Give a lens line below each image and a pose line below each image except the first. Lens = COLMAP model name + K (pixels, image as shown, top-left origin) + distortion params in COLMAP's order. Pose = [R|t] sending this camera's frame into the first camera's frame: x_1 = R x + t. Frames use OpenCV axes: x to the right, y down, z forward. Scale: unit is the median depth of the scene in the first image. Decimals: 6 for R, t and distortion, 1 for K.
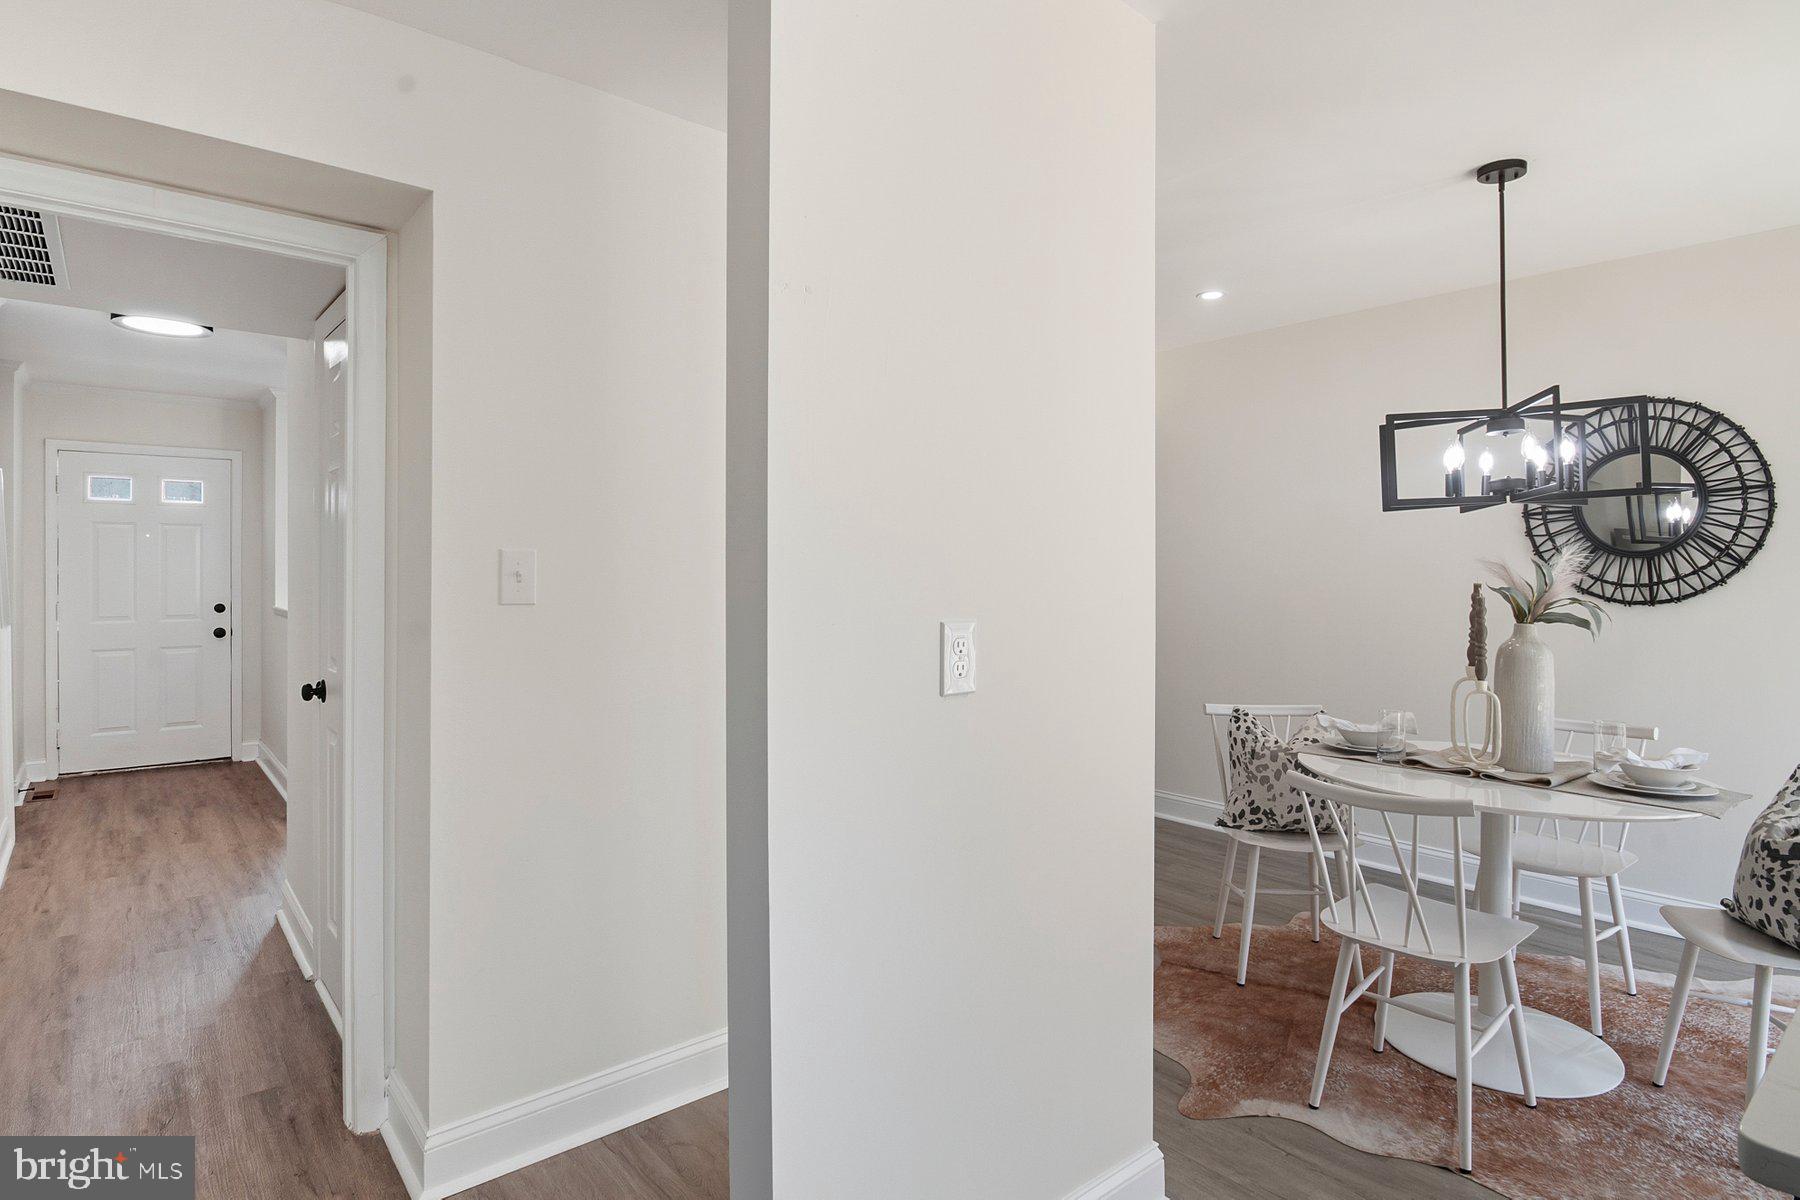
lens RADIAL K [[926.9, 0, 897.5], [0, 926.9, 563.9], [0, 0, 1]] dist [-0.000651, -0.022945]
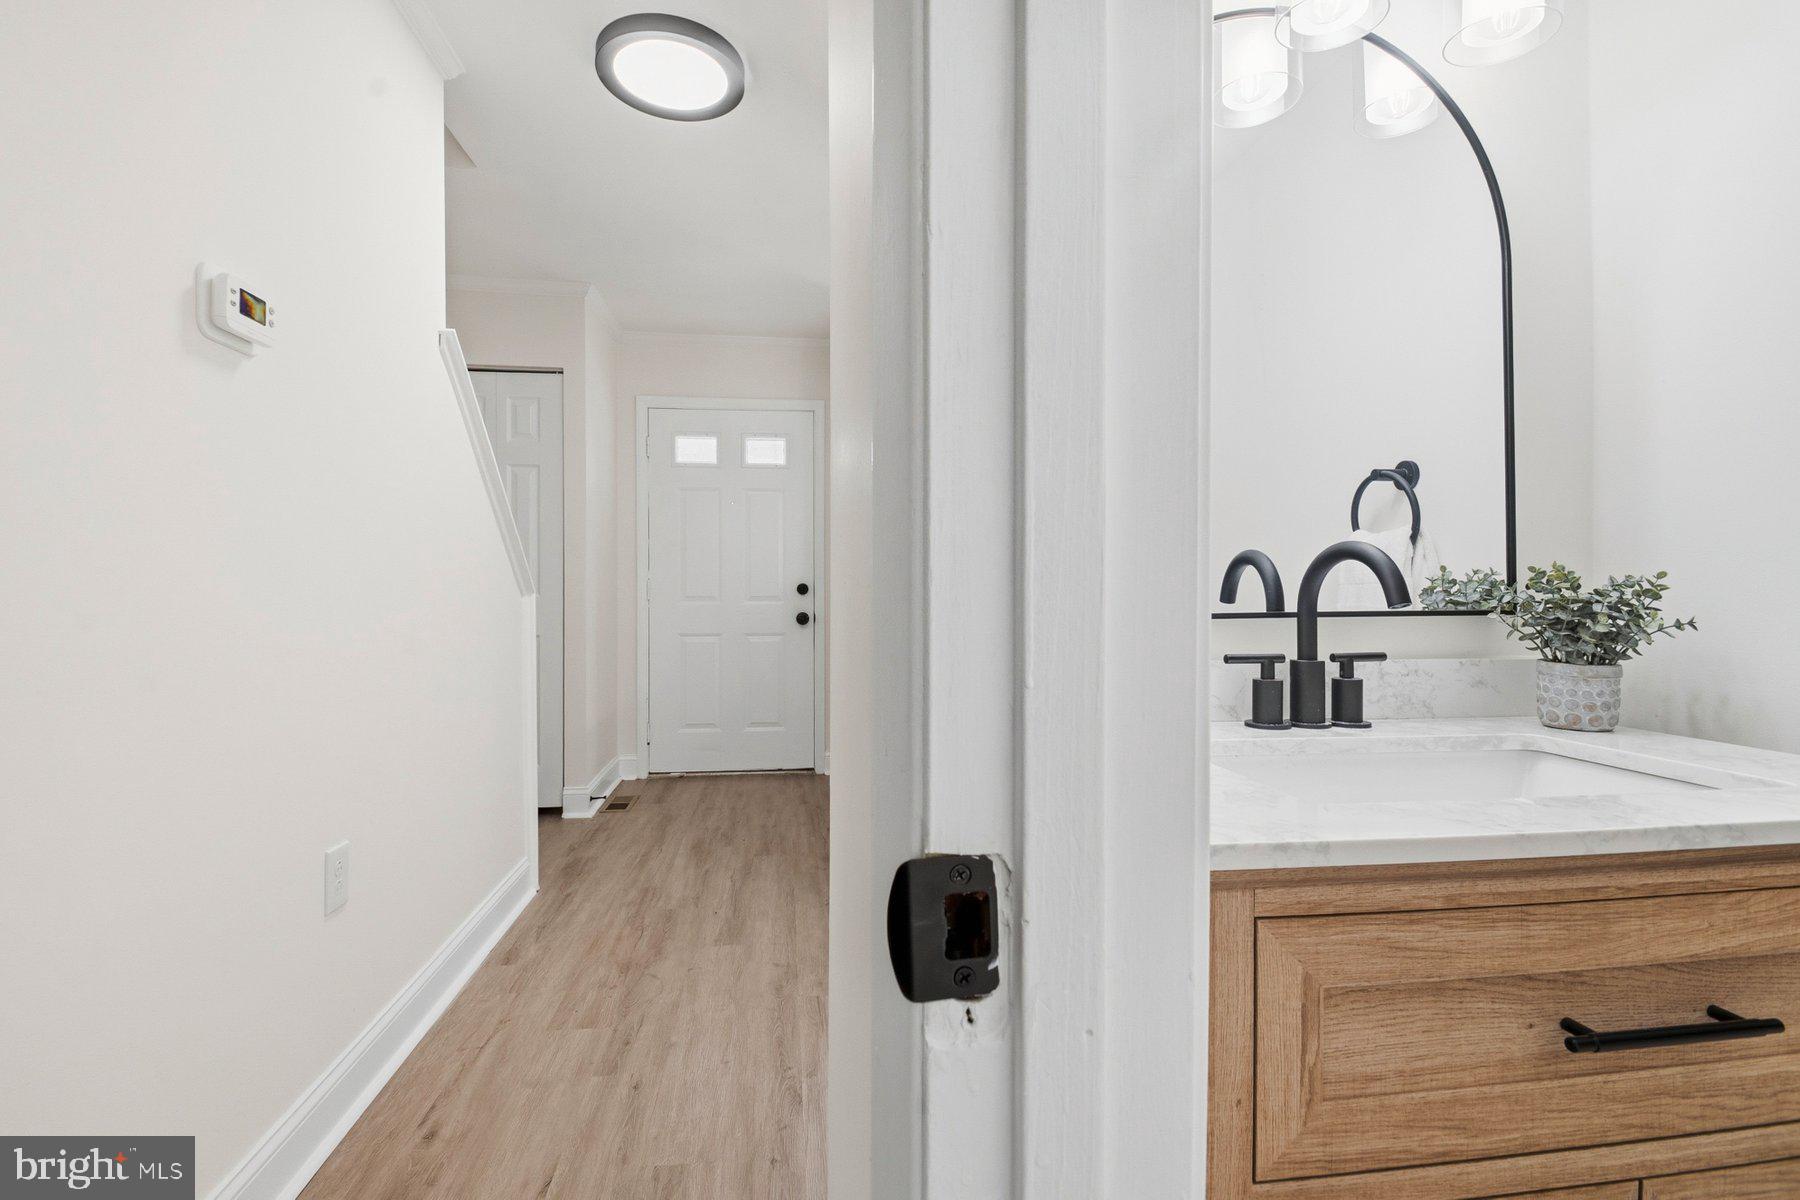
lens RADIAL K [[797.7, 0, 900.0], [0, 797.7, 600.0], [0, 0, 1]] dist [-0.000272, -0.000017]
pose [[0.846950, 0.005317, -0.531646, -0.297758], [0.003954, 0.999859, 0.016298, 0.050276], [0.531658, -0.015905, 0.846810, 0.467151]]
